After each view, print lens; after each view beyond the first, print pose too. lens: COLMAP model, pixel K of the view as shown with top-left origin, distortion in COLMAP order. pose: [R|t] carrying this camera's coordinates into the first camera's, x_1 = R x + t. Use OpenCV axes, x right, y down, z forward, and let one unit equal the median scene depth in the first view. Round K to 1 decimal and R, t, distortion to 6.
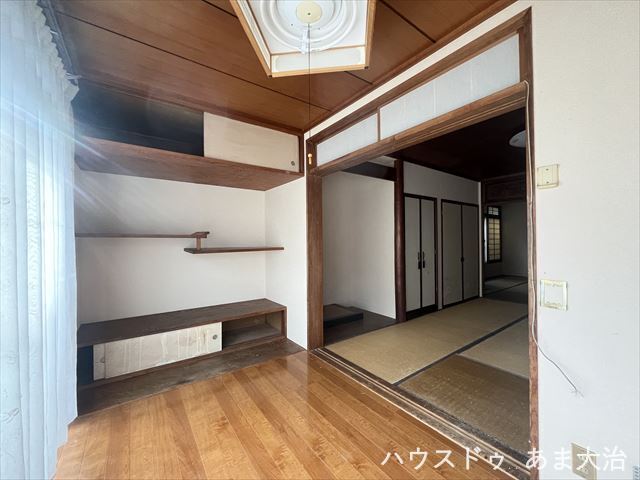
lens RADIAL K [[260.5, 0, 322.3], [0, 260.5, 237.6], [0, 0, 1]] dist [0.000101, -0.000126]
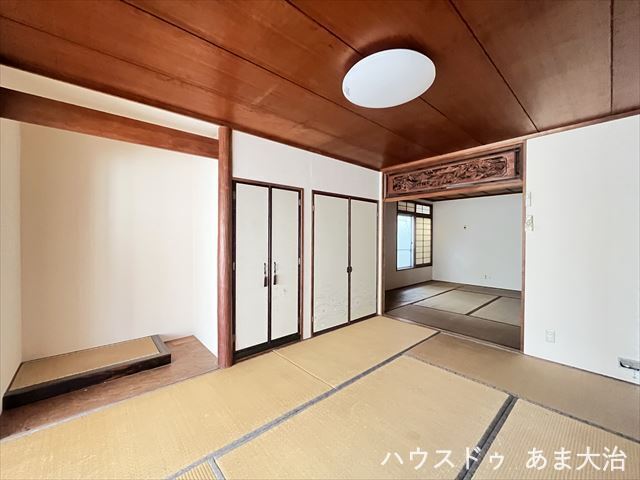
lens RADIAL K [[260.5, 0, 318.8], [0, 260.5, 239.3], [0, 0, 1]] dist [0.000101, -0.000126]
pose [[0.995565, 0.012062, 0.093299, 0.418549], [-0.014028, 0.999692, 0.020449, -0.024007], [-0.093024, -0.021668, 0.995428, 0.264420]]
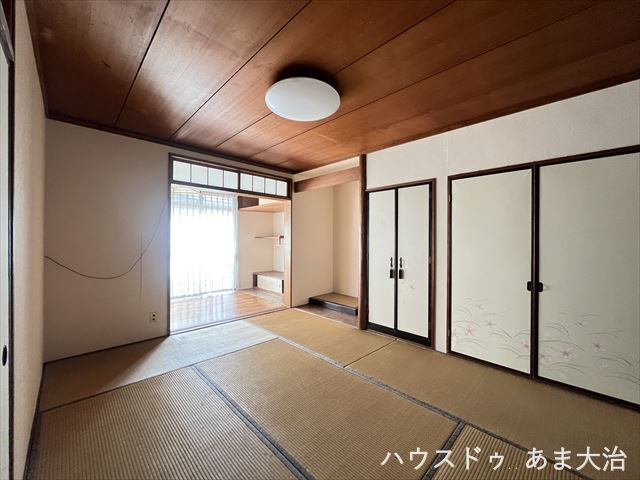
lens RADIAL K [[260.5, 0, 321.9], [0, 260.5, 240.7], [0, 0, 1]] dist [0.000101, -0.000126]
pose [[0.149677, 0.011595, -0.988667, 1.049450], [0.000586, 0.999930, 0.011816, -0.003780], [0.988735, -0.002348, 0.149659, 0.627006]]
